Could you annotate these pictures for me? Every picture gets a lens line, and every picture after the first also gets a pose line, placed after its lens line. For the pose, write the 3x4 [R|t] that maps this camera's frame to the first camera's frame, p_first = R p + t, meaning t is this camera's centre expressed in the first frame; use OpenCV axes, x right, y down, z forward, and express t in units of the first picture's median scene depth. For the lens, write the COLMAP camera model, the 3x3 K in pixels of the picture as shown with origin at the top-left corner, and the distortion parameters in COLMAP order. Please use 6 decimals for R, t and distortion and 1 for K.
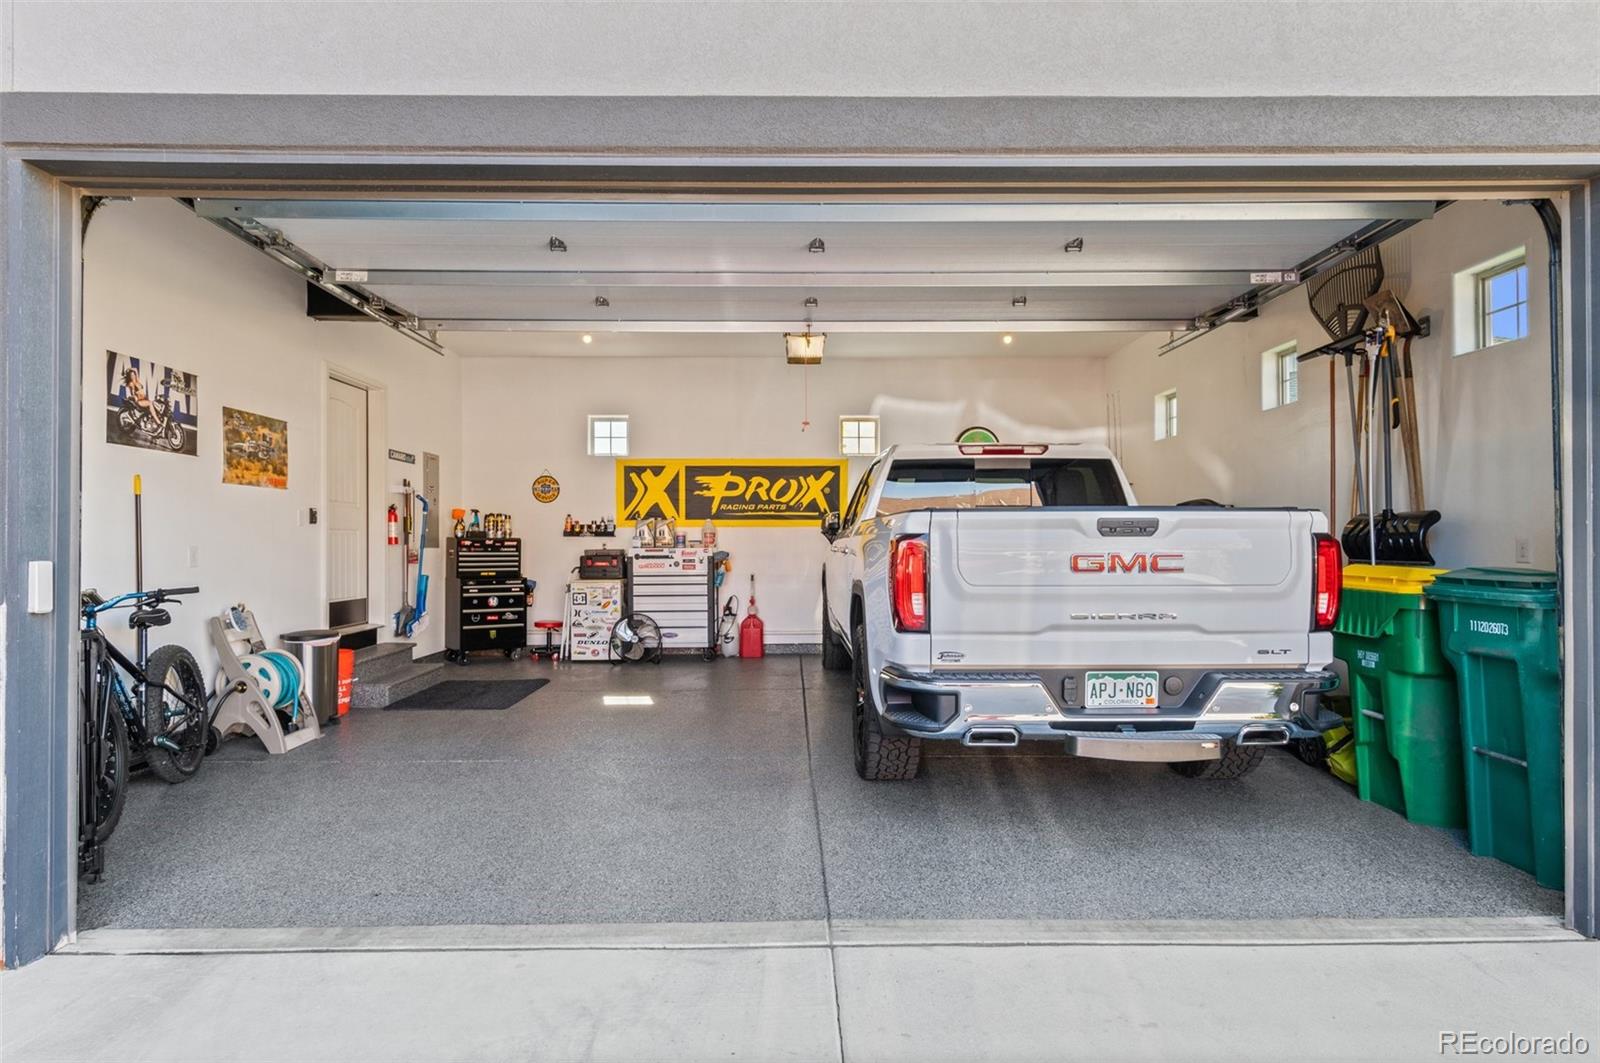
lens RADIAL K [[856.3, 0, 802.3], [0, 856.3, 538.2], [0, 0, 1]] dist [0.000197, -0.000071]
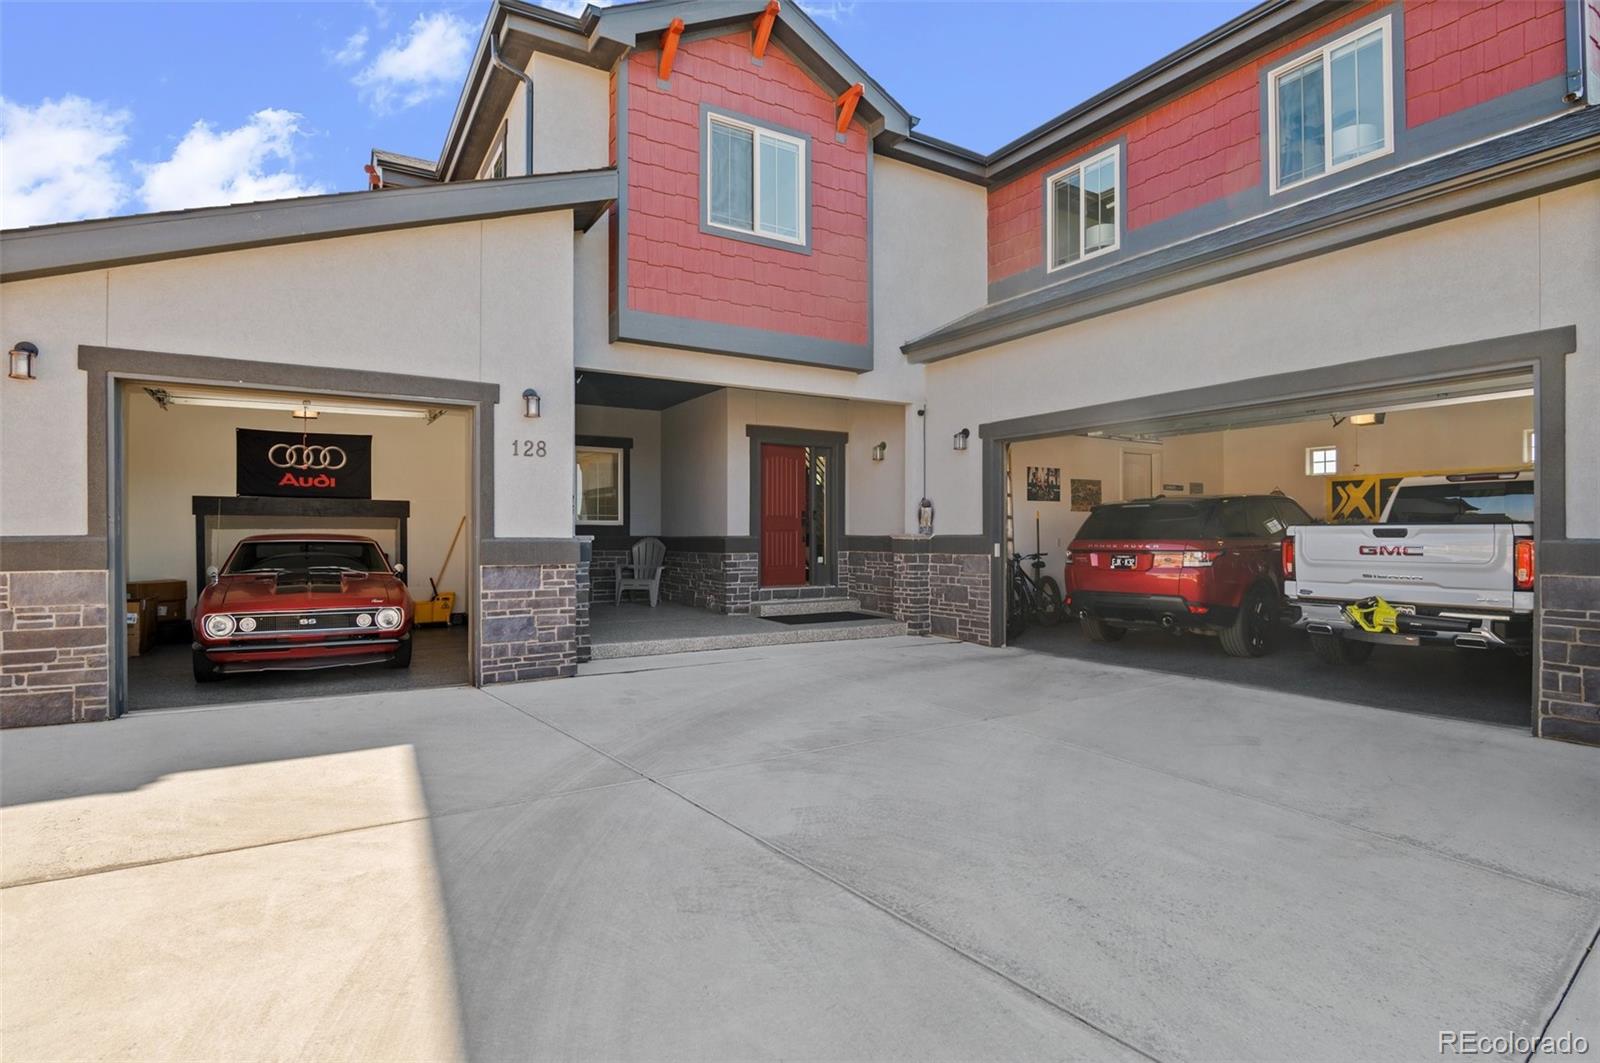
lens RADIAL K [[797.0, 0, 794.4], [0, 797.0, 528.2], [0, 0, 1]] dist [-0.016357, -0.000460]
pose [[0.498602, -0.005054, -0.866816, 0.981331], [0.008523, 0.999963, -0.000927, -0.026001], [0.866789, -0.006925, 0.498627, -0.879106]]
